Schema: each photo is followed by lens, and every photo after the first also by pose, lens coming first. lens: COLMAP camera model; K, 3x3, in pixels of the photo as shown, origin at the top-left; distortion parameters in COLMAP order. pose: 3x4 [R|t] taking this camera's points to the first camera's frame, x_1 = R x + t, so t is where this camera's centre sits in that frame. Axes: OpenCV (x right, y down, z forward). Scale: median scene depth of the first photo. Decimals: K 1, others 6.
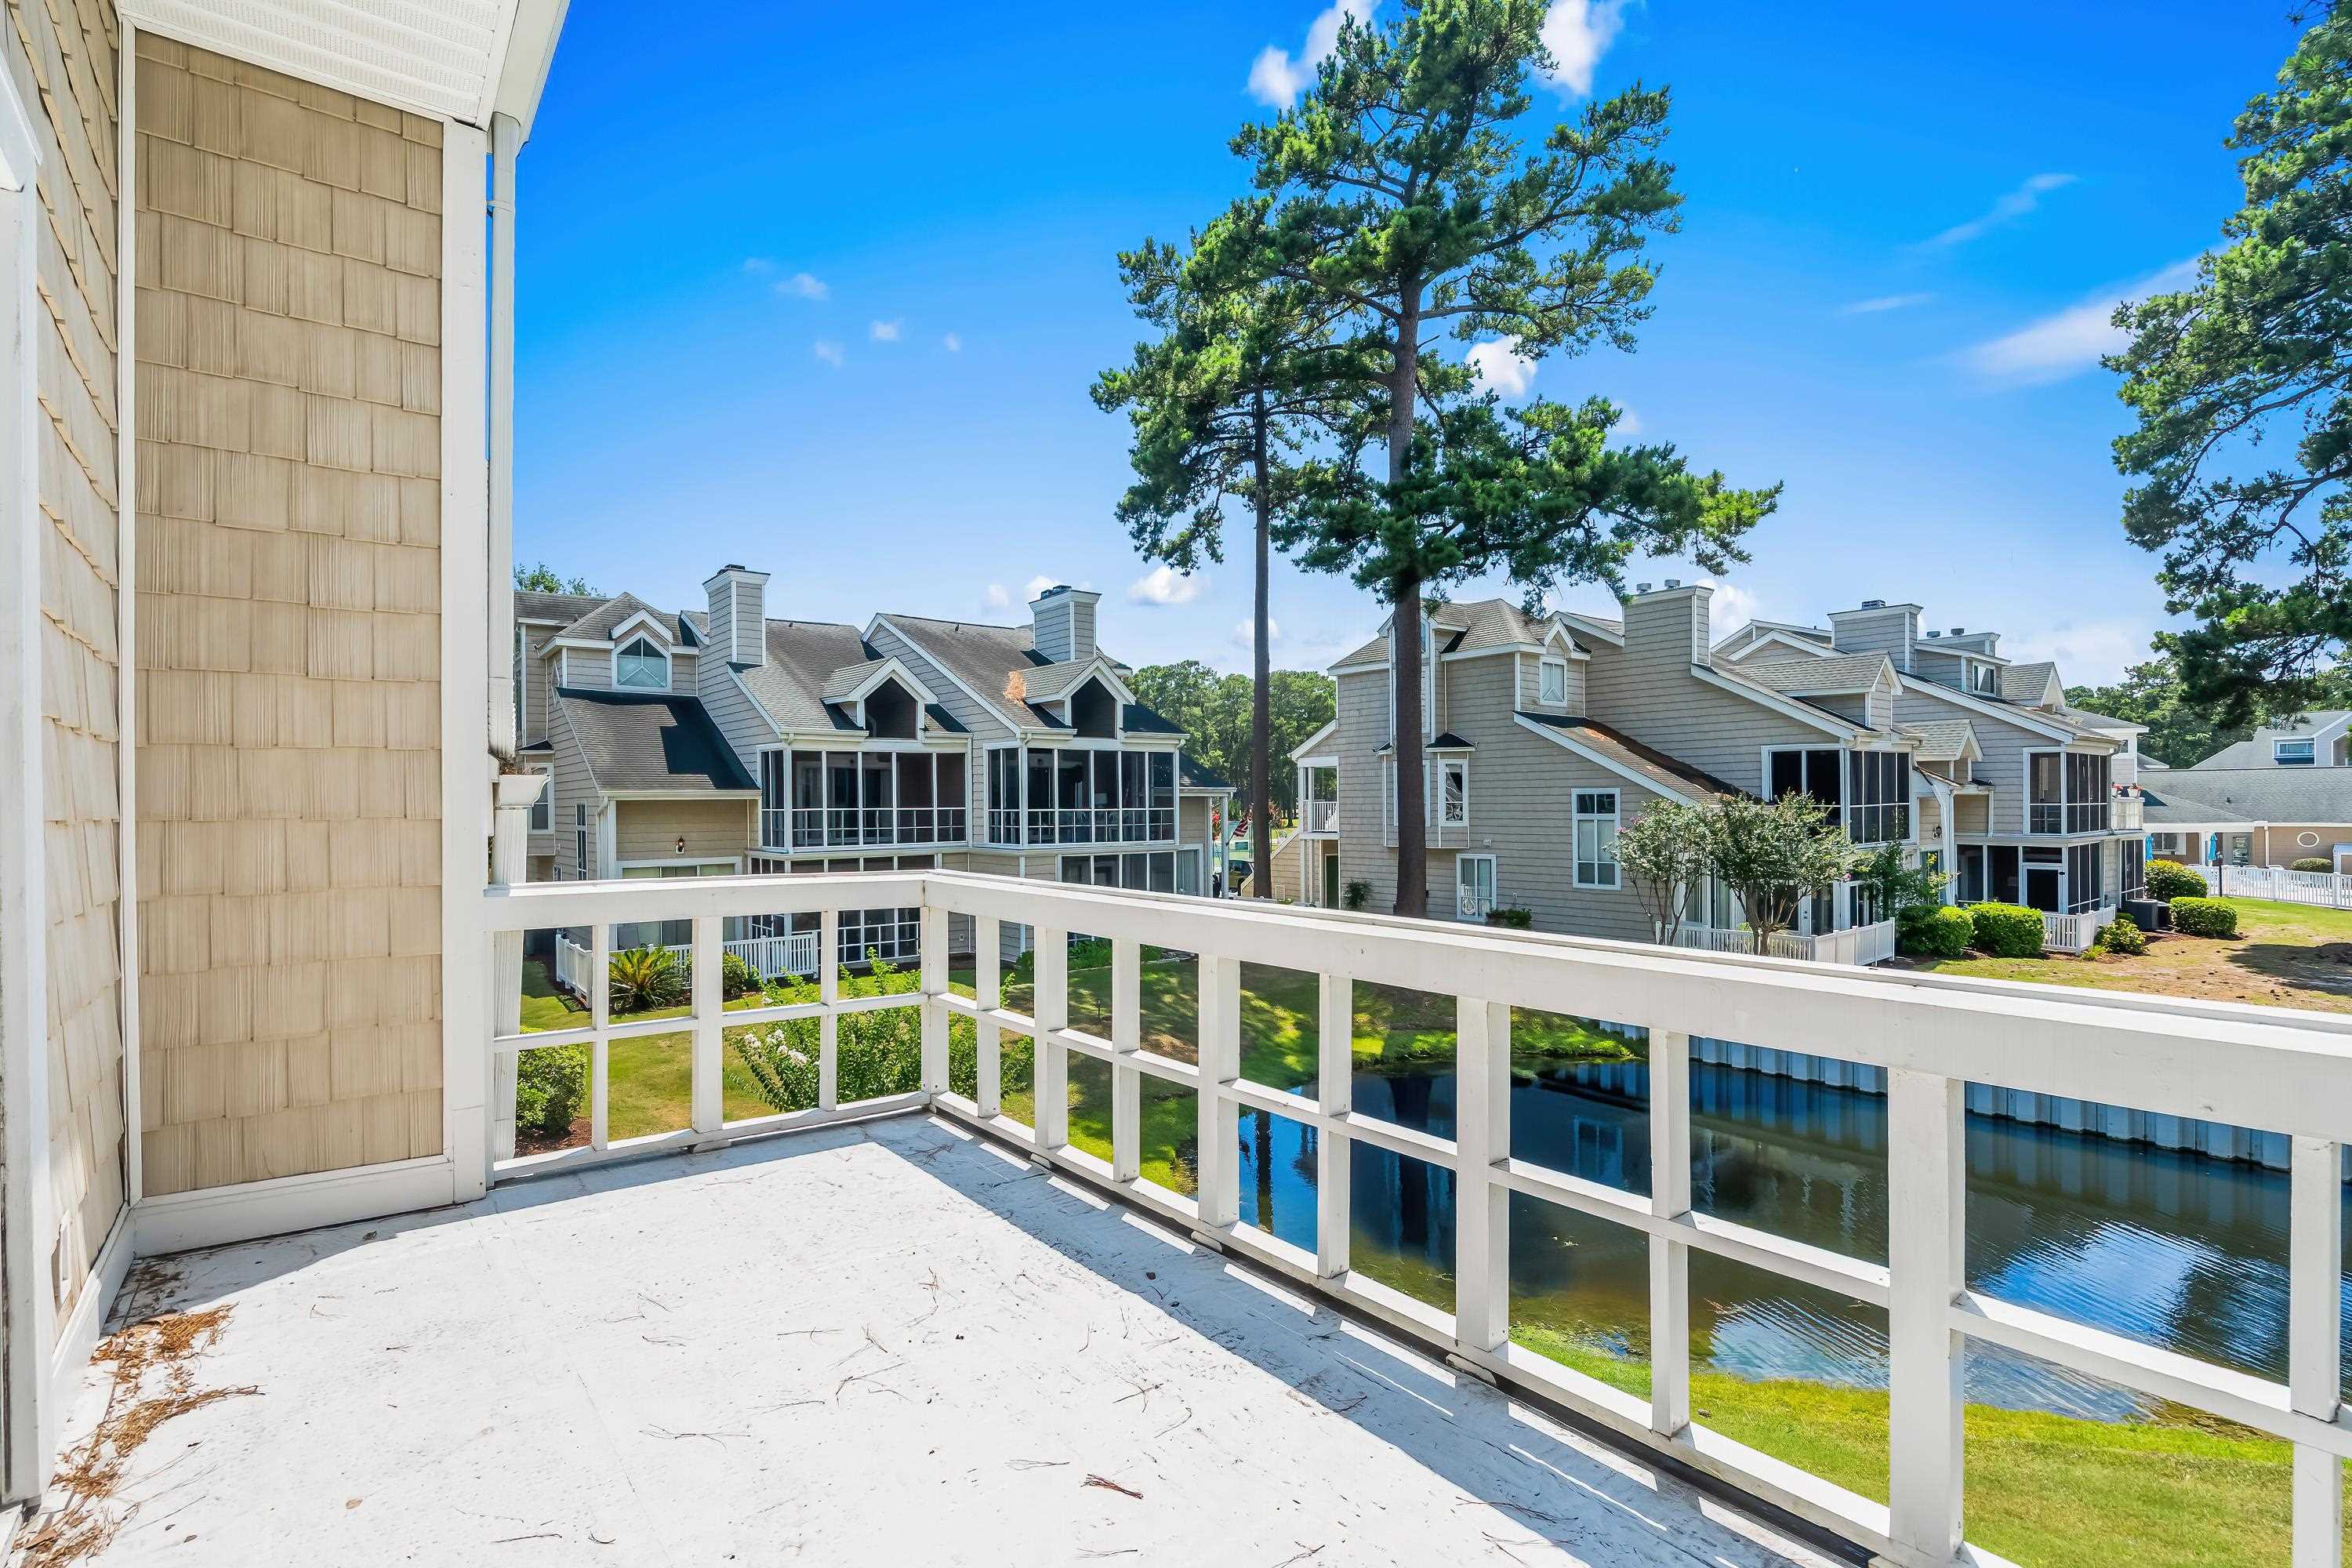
lens RADIAL K [[1082.2, 0, 1176.3], [0, 1082.2, 806.2], [0, 0, 1]] dist [-0.000218, -0.000052]
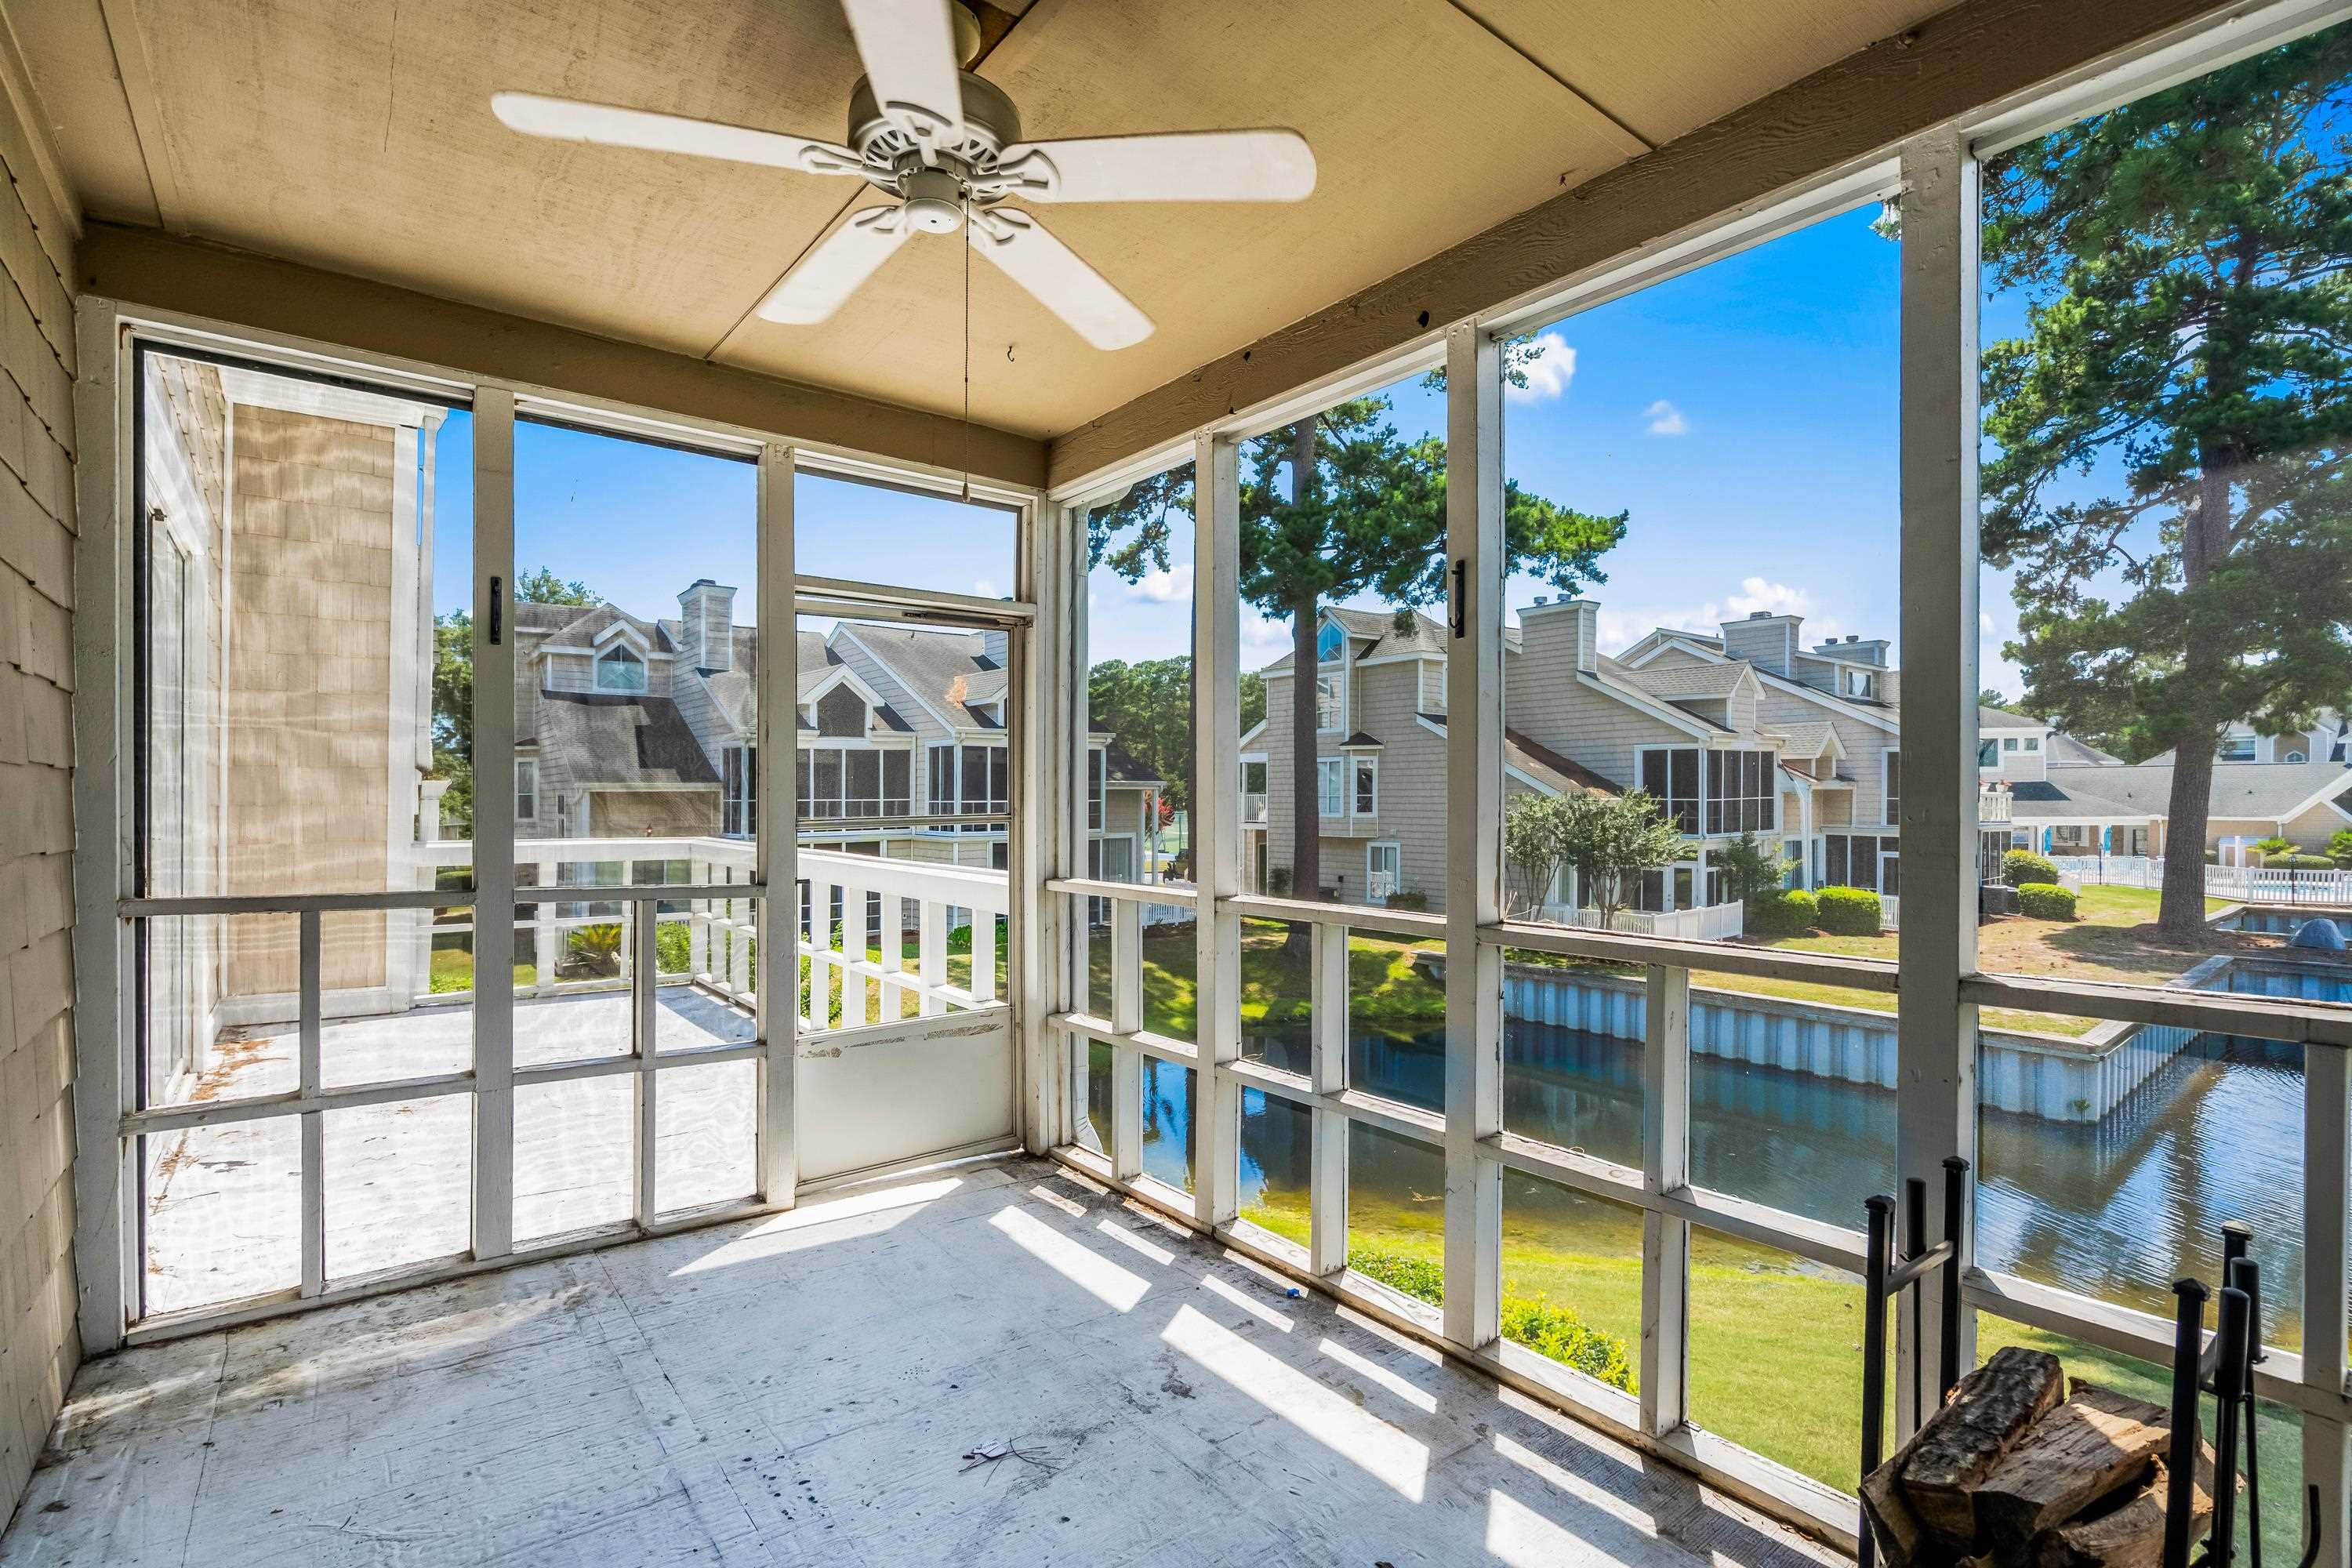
lens RADIAL K [[1090.5, 0, 1201.1], [0, 1090.5, 790.5], [0, 0, 1]] dist [-0.015716, 0.016767]
pose [[0.999971, 0.002569, 0.007140, 0.085313], [-0.002518, 0.999971, -0.007183, -0.000367], [-0.007159, 0.007164, 0.999949, -0.105884]]
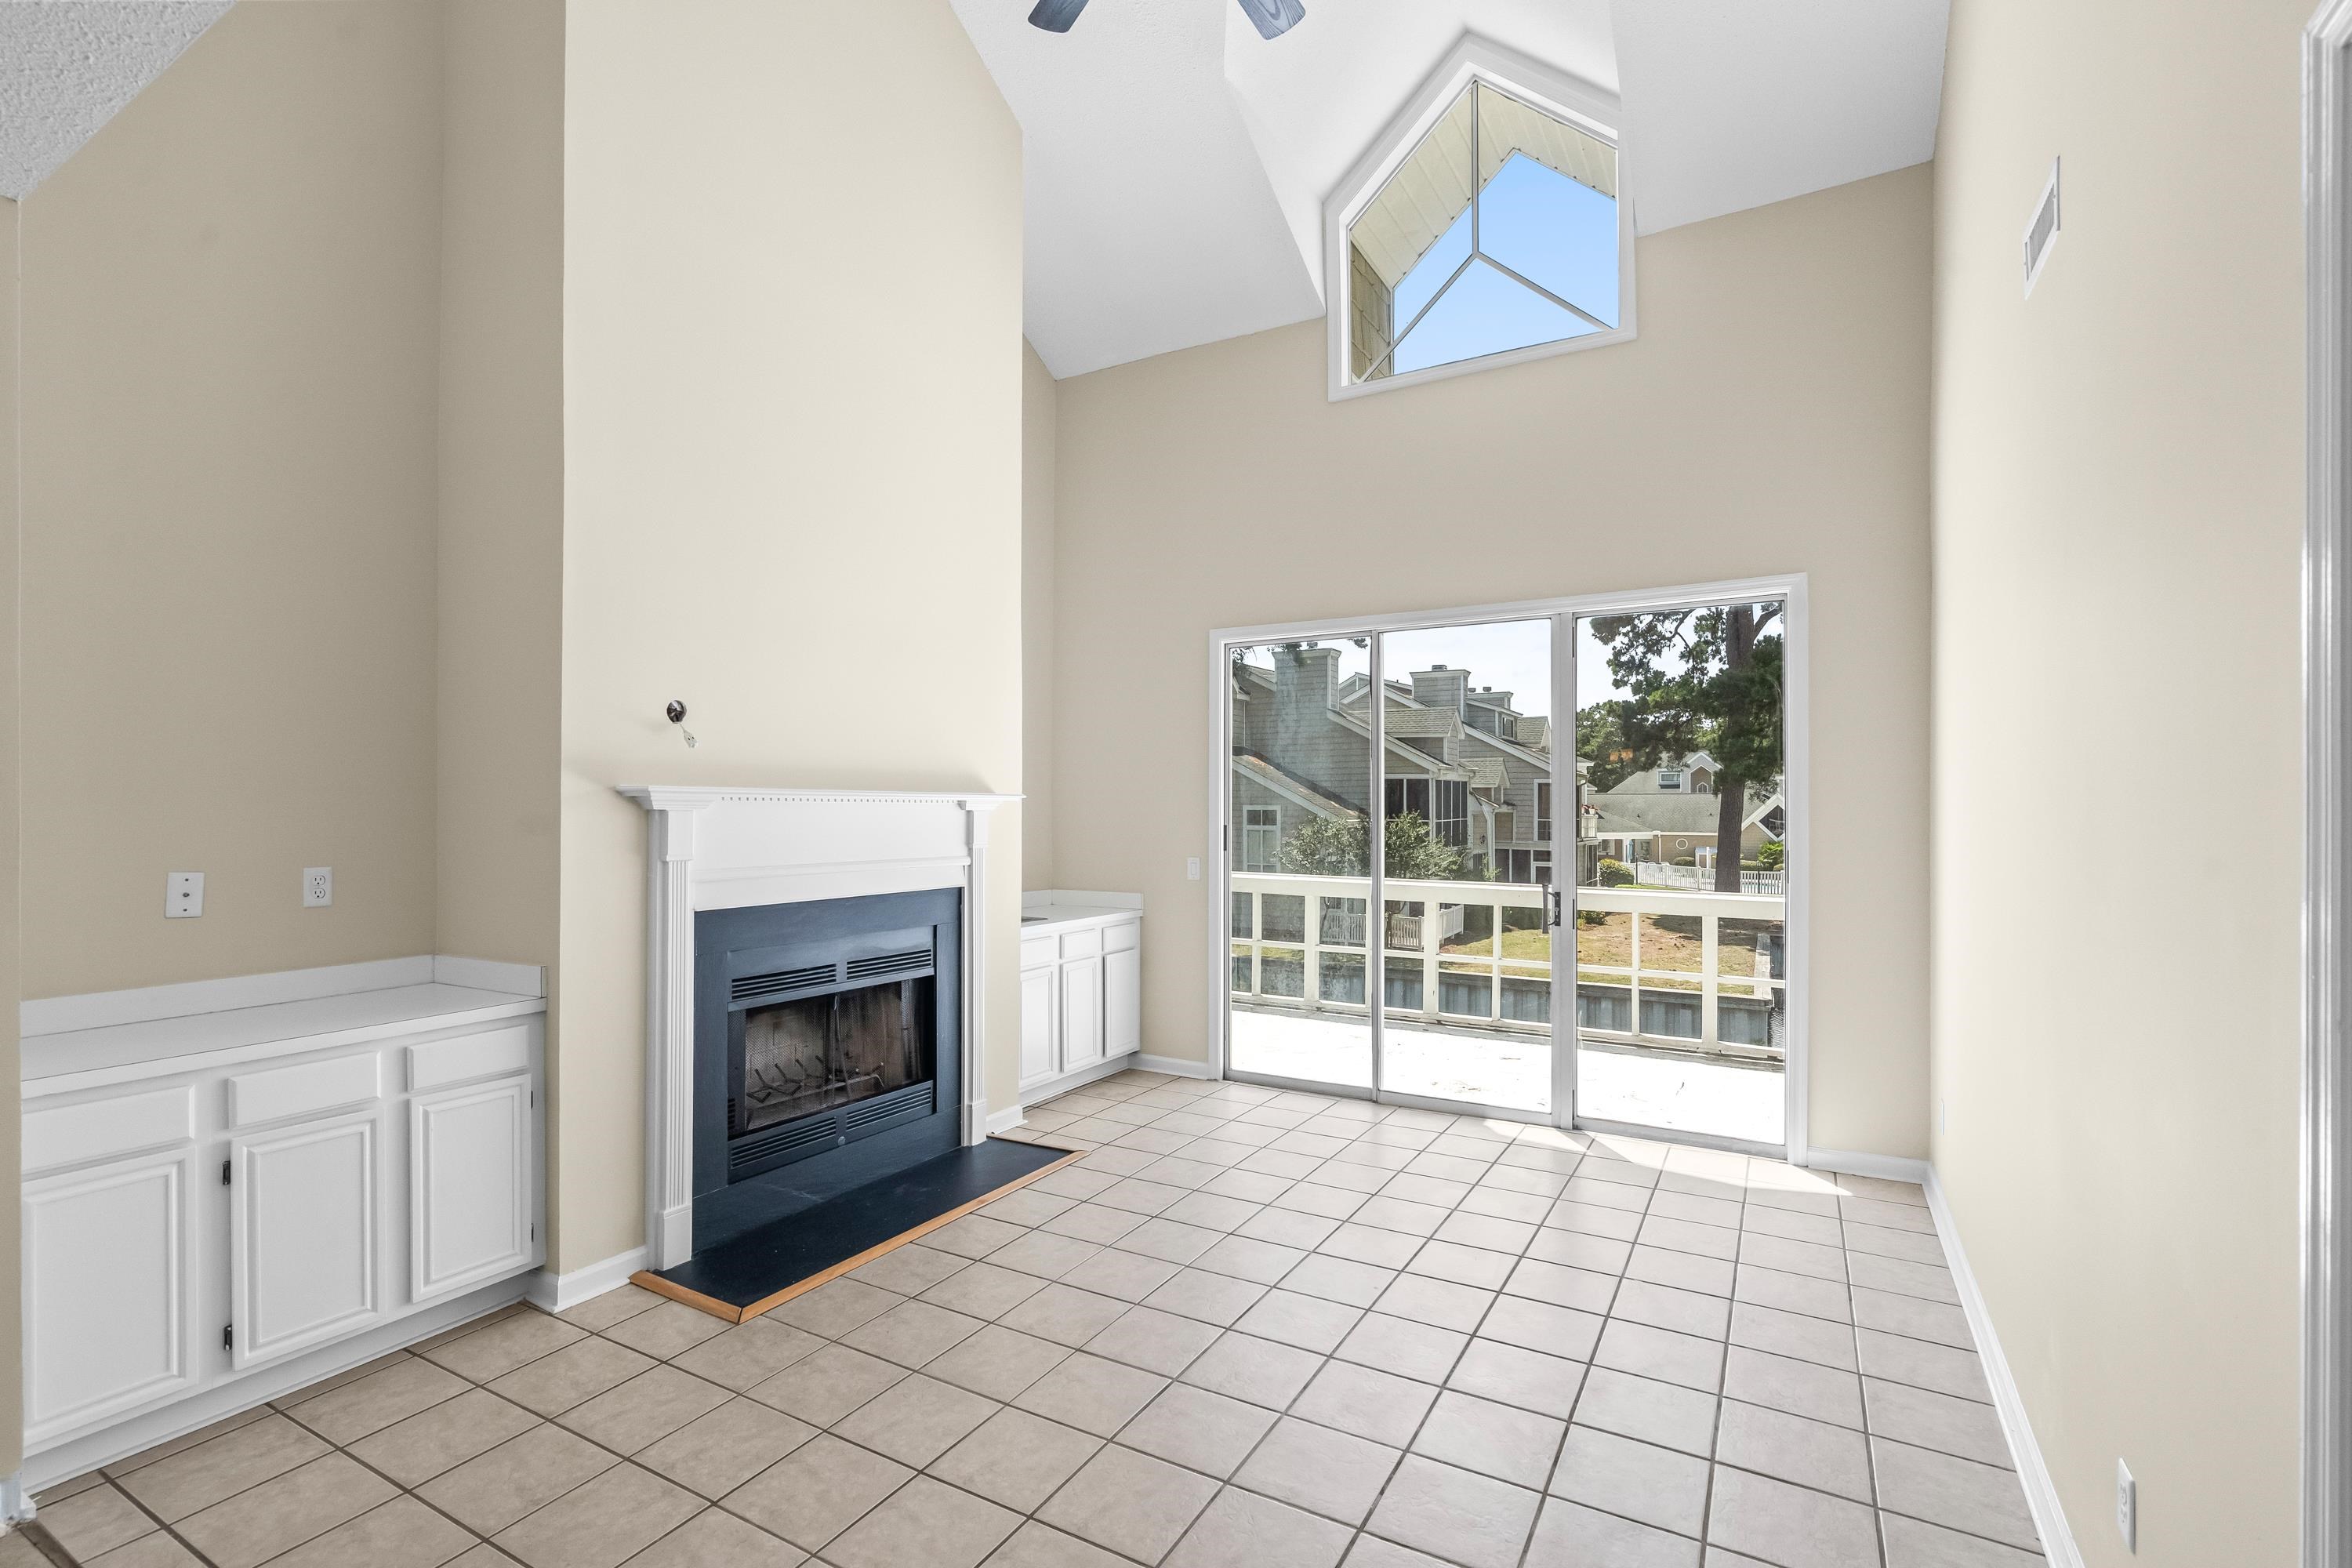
lens RADIAL K [[1065.5, 0, 1184.8], [0, 1065.5, 804.1], [0, 0, 1]] dist [-0.000466, -0.000047]
pose [[0.928200, 0.011876, 0.371893, -0.151639], [-0.009391, 0.999920, -0.008493, -0.006444], [-0.371964, 0.004391, 0.928237, -0.111912]]
